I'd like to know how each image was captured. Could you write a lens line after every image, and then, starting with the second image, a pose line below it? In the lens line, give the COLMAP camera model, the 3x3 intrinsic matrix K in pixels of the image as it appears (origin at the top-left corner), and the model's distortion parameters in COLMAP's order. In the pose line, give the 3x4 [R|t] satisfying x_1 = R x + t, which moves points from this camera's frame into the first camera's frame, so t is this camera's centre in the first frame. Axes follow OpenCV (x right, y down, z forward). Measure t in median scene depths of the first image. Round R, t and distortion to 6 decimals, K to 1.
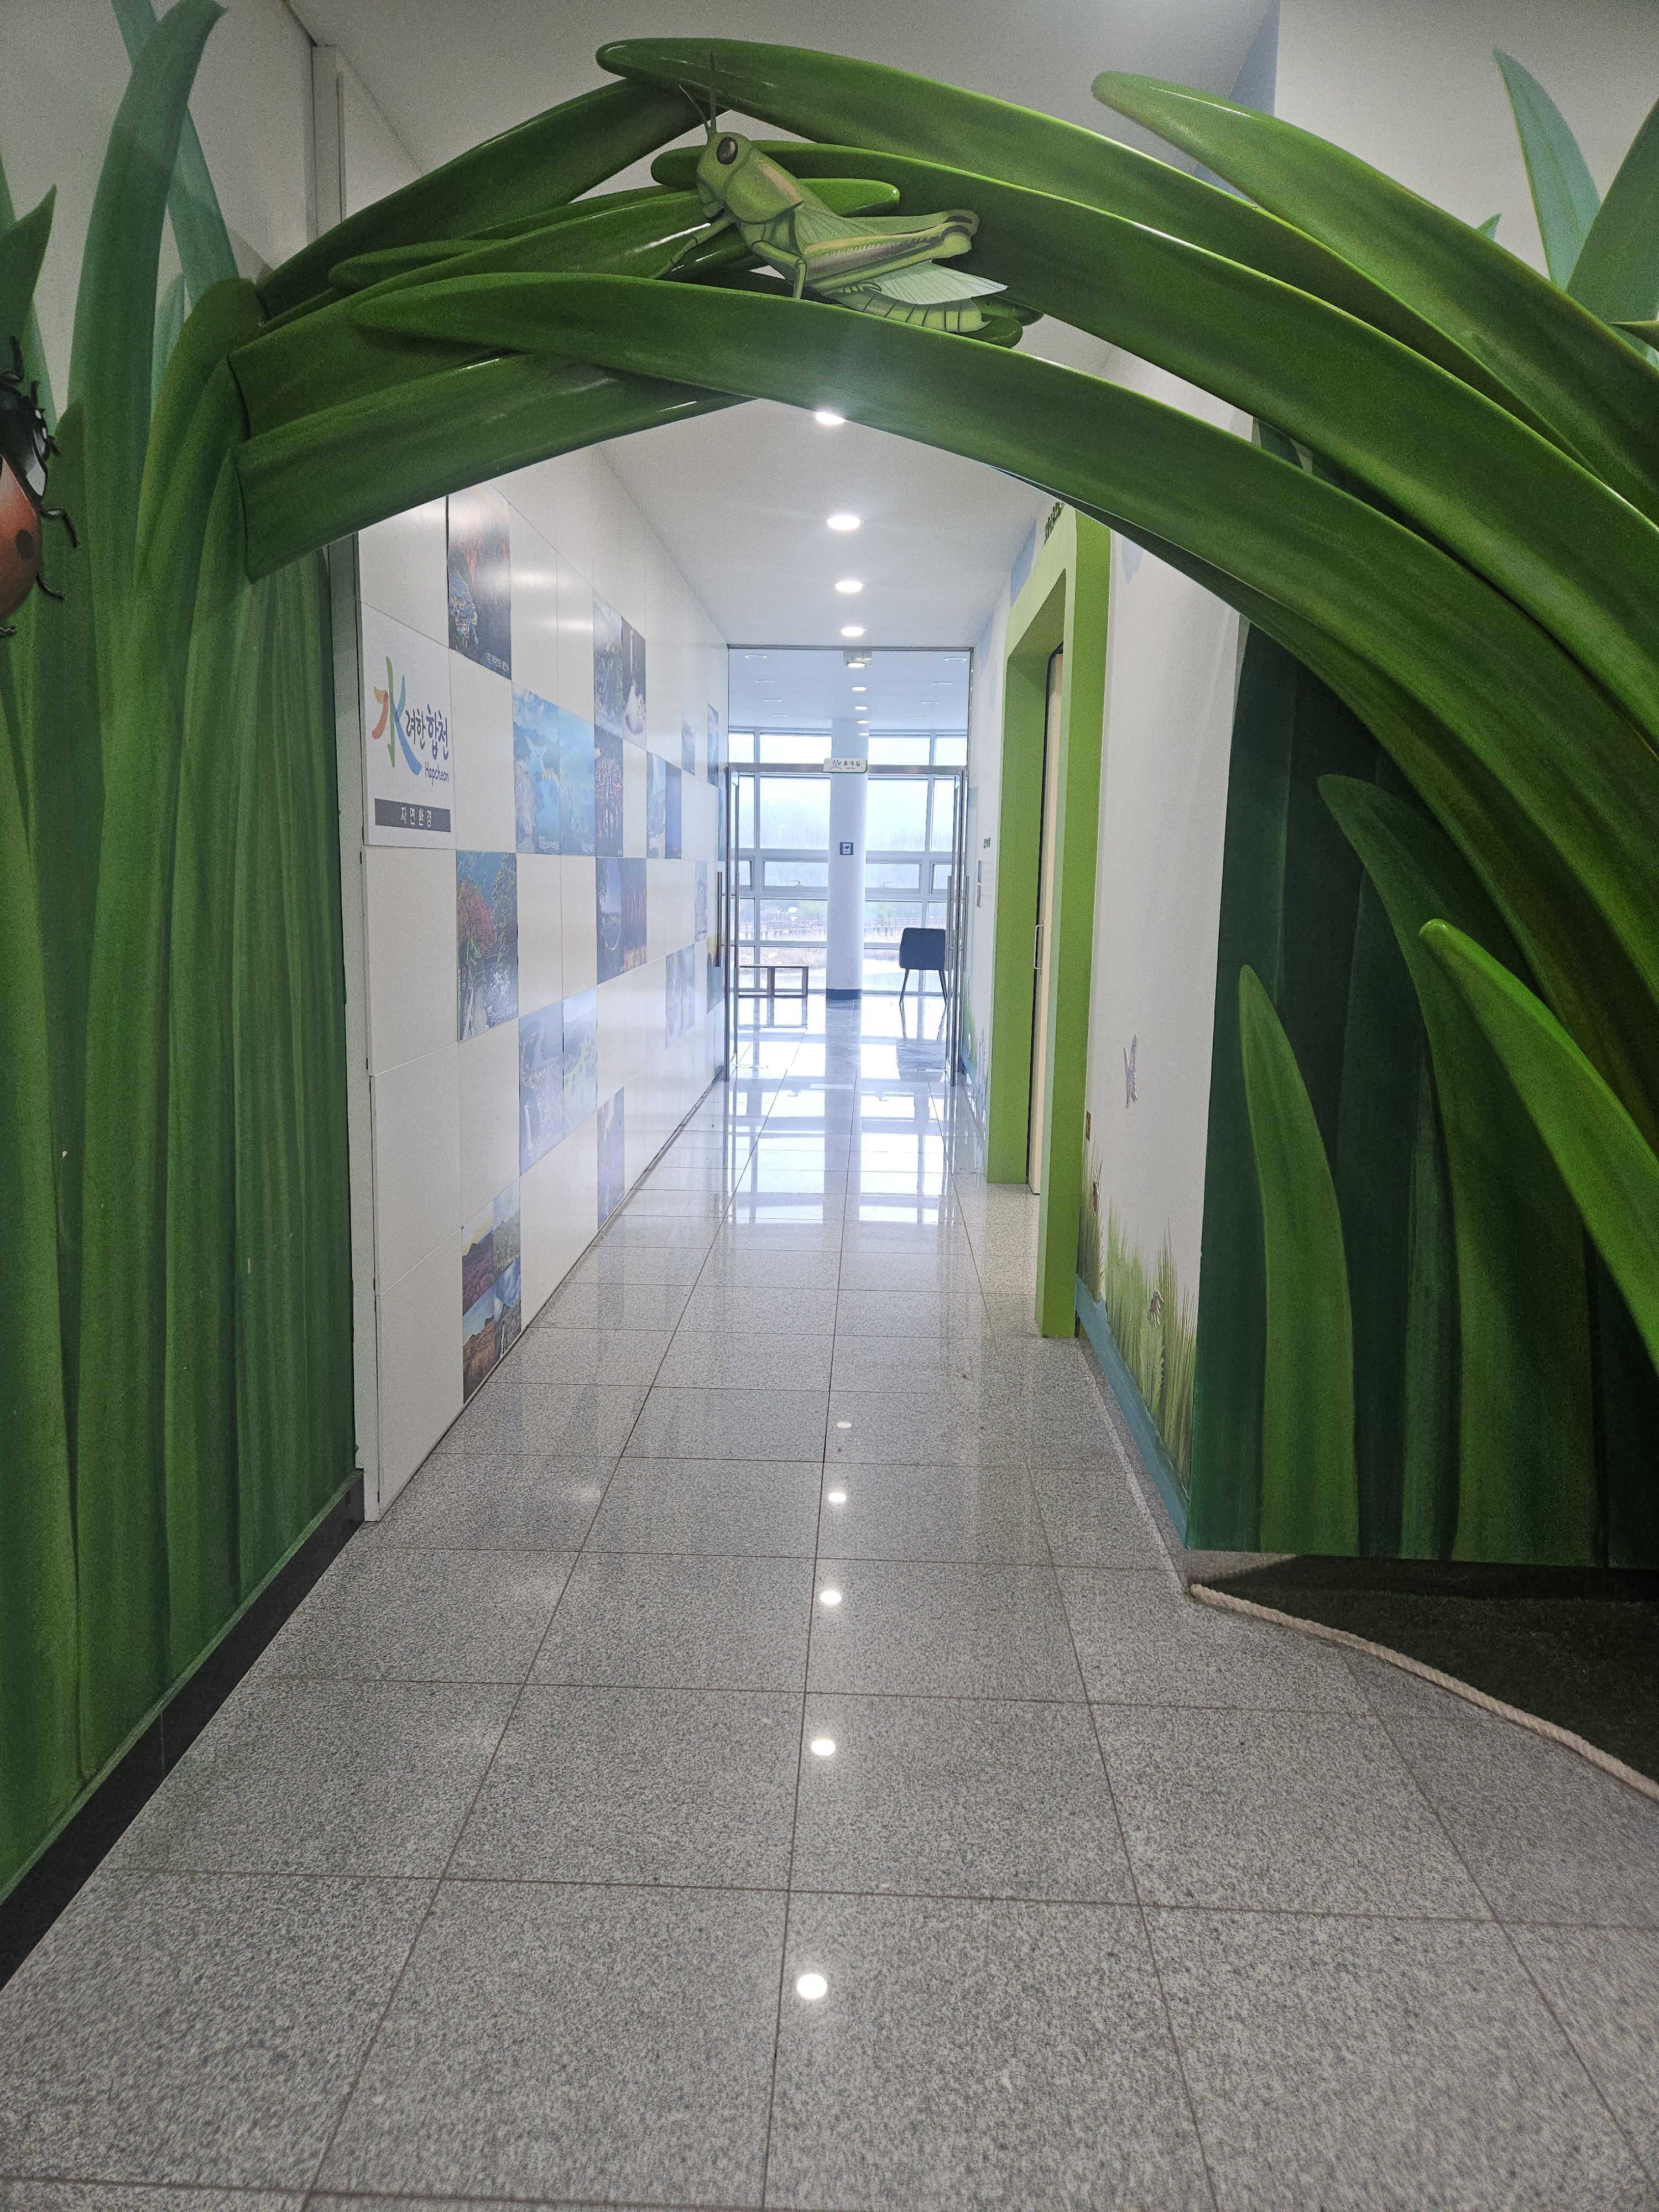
lens RADIAL K [[1495.8, 0, 829.5], [0, 1495.8, 1106.0], [0, 0, 1]] dist [0.002521, 0.001726]
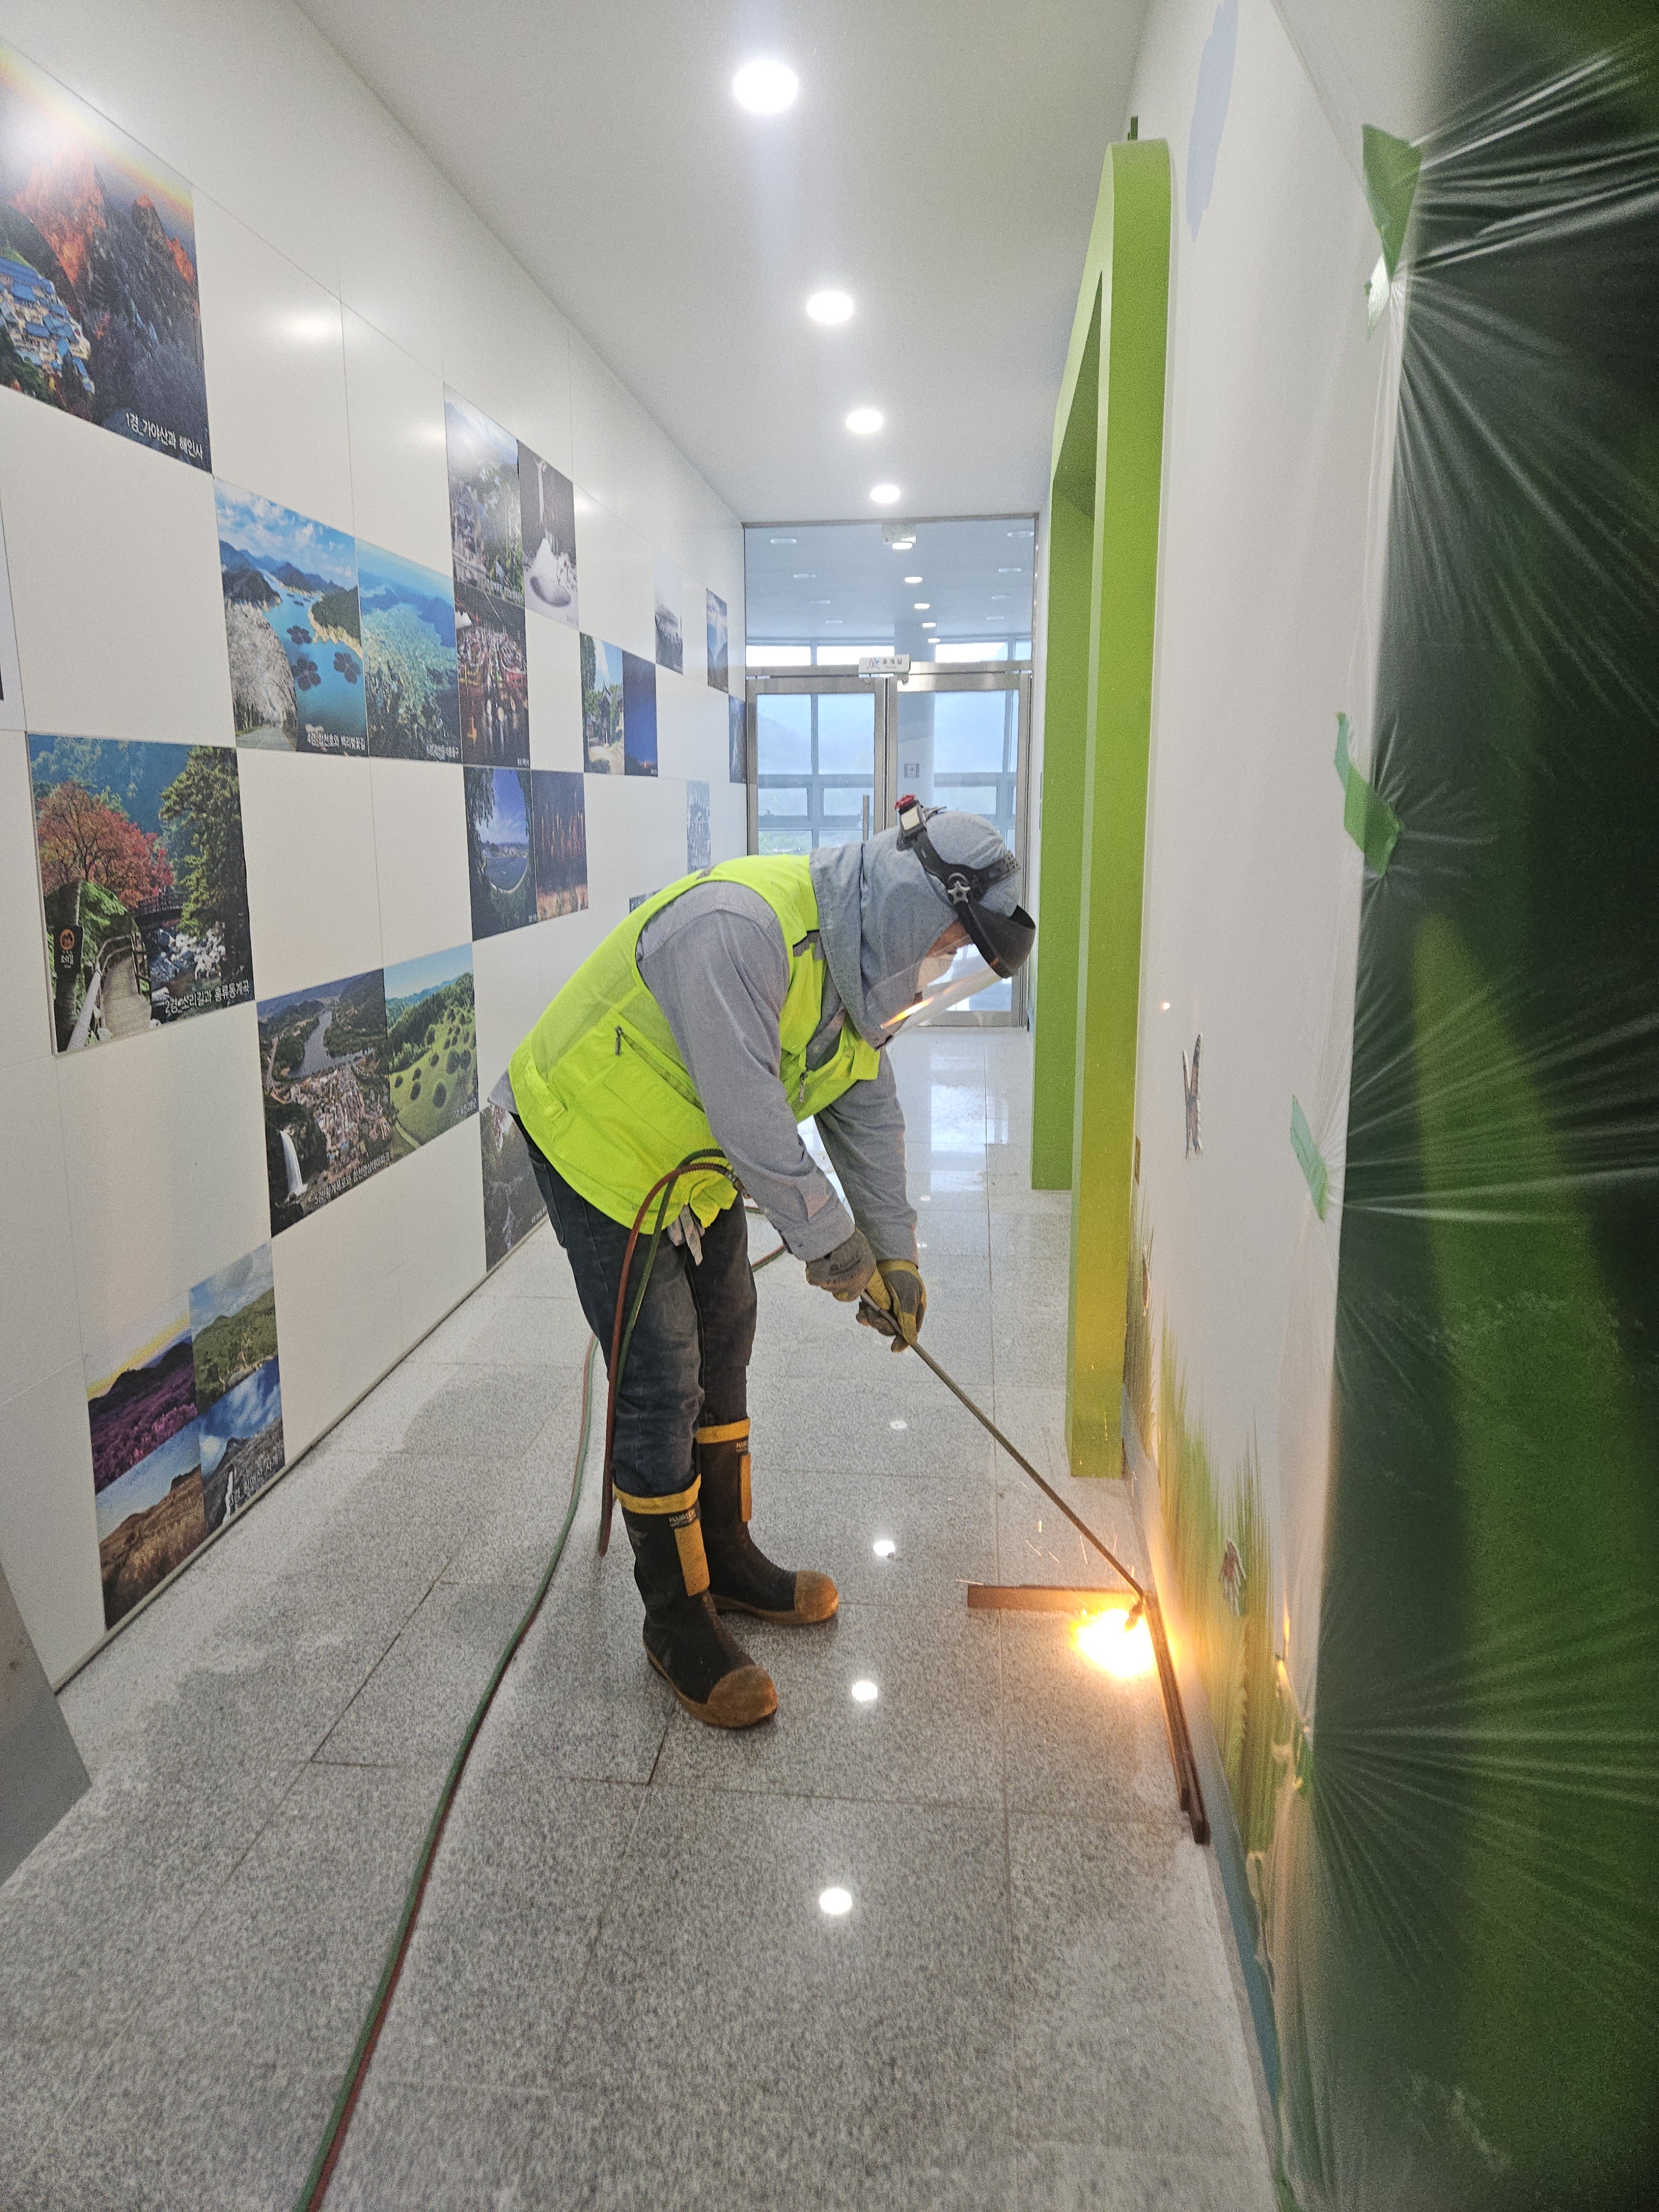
lens RADIAL K [[1490.3, 0, 807.9], [0, 1490.3, 1106.6], [0, 0, 1]] dist [0.004112, 0.000727]
pose [[0.996146, -0.006623, -0.087456, 0.073400], [0.010357, 0.999051, 0.042309, -0.030826], [0.087092, -0.043052, 0.995270, 0.296121]]
